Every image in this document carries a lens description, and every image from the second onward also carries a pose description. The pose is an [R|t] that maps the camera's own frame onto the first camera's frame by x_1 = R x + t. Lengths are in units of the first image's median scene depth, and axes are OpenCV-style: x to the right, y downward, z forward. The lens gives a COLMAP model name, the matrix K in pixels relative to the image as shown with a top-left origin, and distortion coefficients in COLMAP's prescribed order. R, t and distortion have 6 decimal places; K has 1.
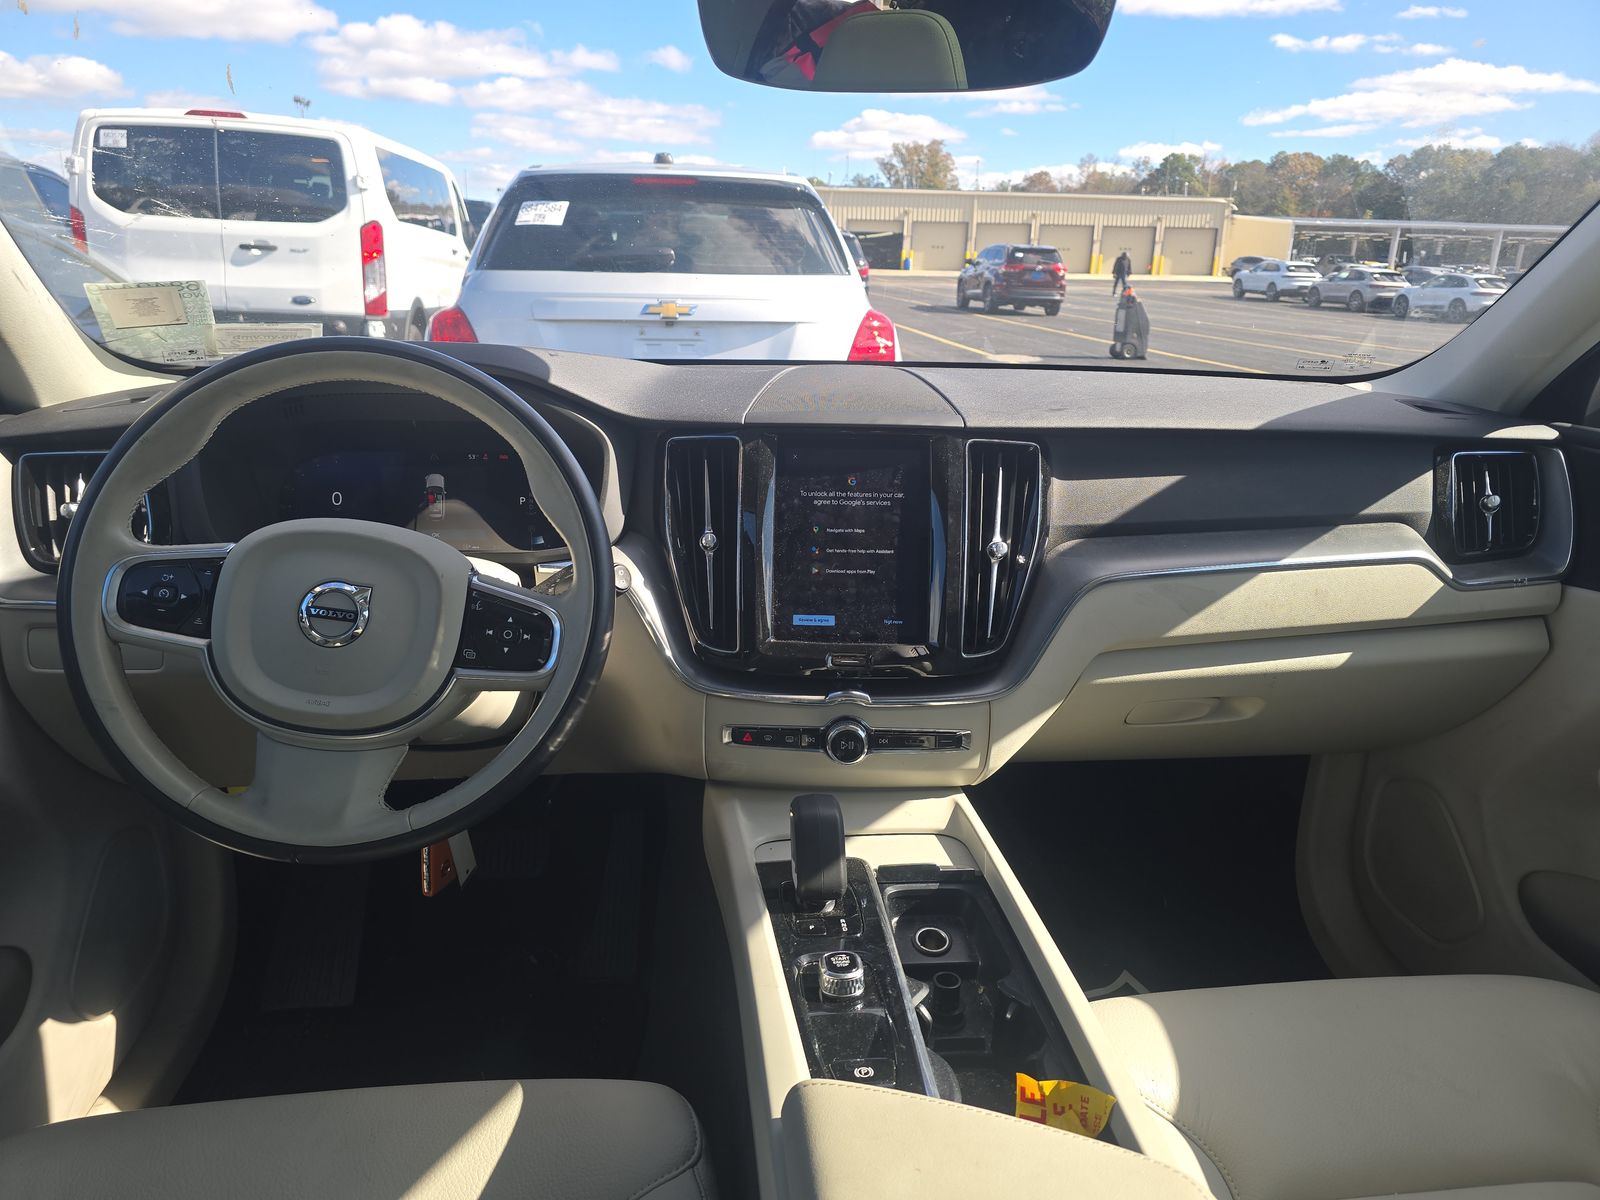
lens RADIAL K [[1090.1, 0, 797.8], [0, 1090.1, 590.1], [0, 0, 1]] dist [0.081694, -0.092941]
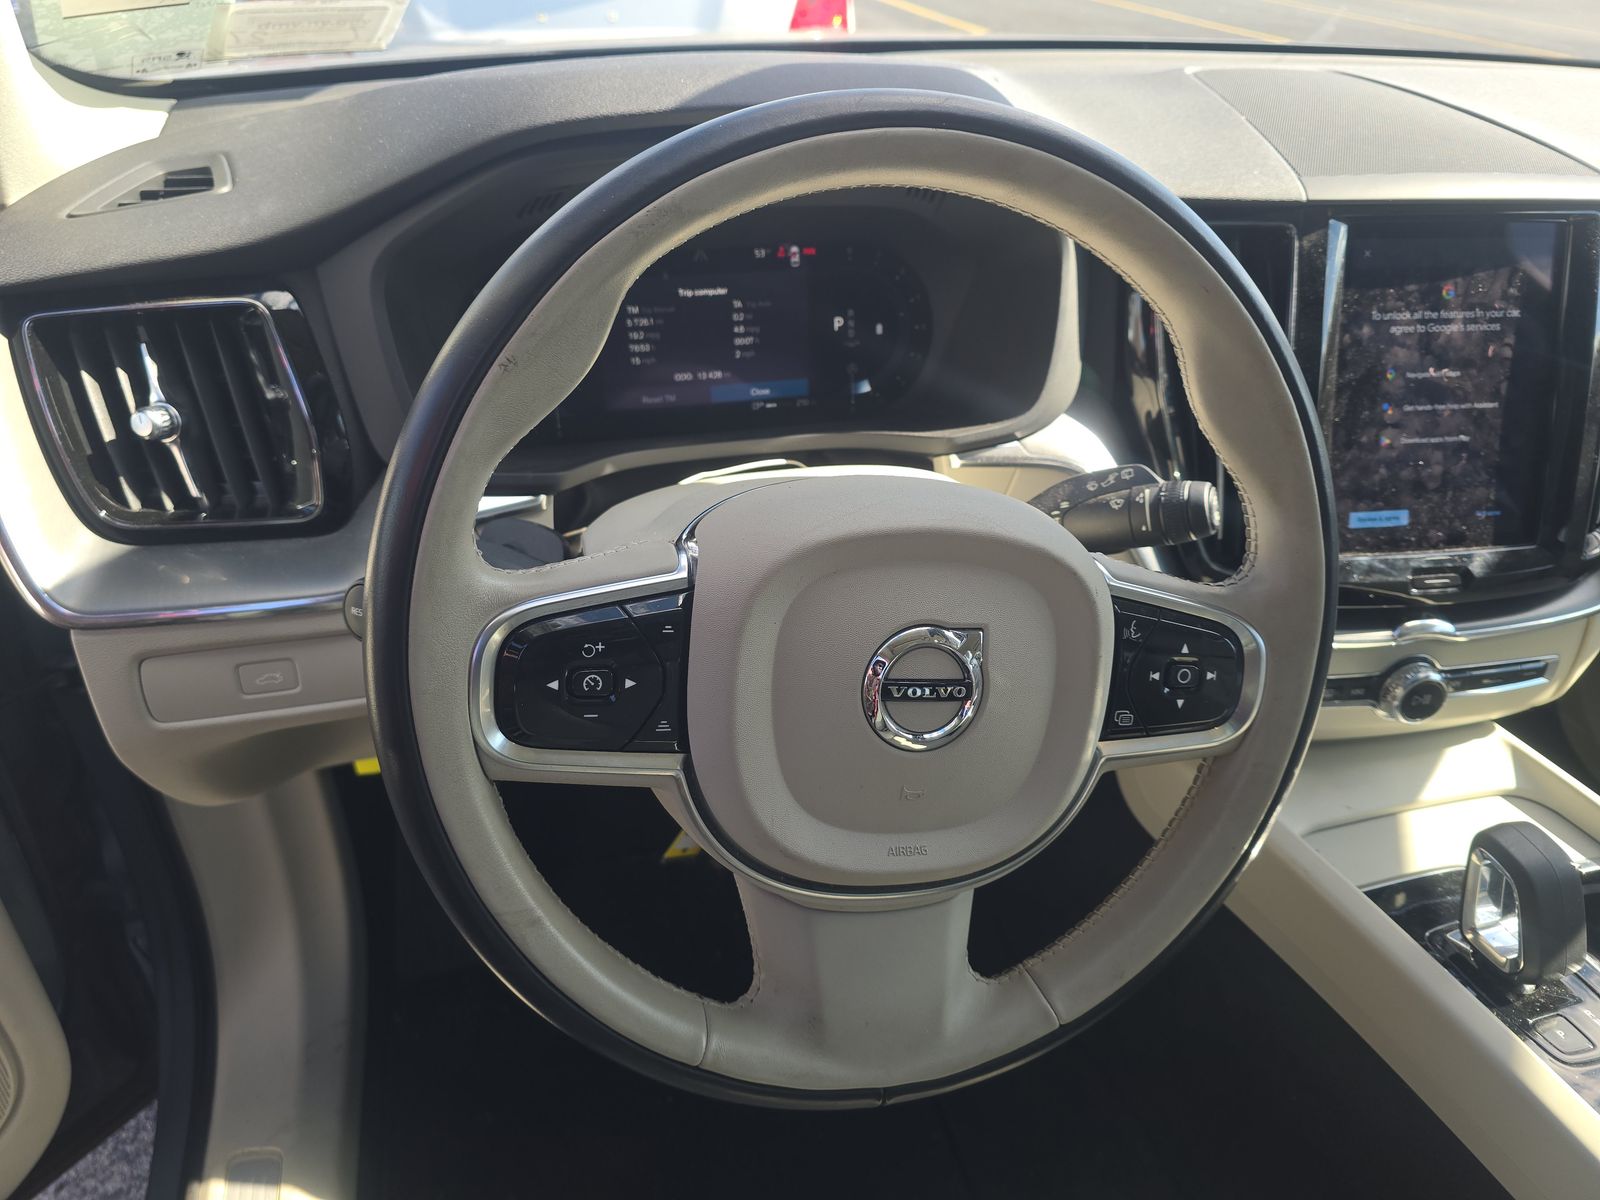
lens RADIAL K [[1090.1, 0, 797.8], [0, 1090.1, 590.1], [0, 0, 1]] dist [0.081694, -0.092941]
pose [[0.984723, -0.079746, 0.154791, -0.431555], [0.032273, 0.957145, 0.287804, -0.132788], [-0.171109, -0.278412, 0.945097, 0.423153]]
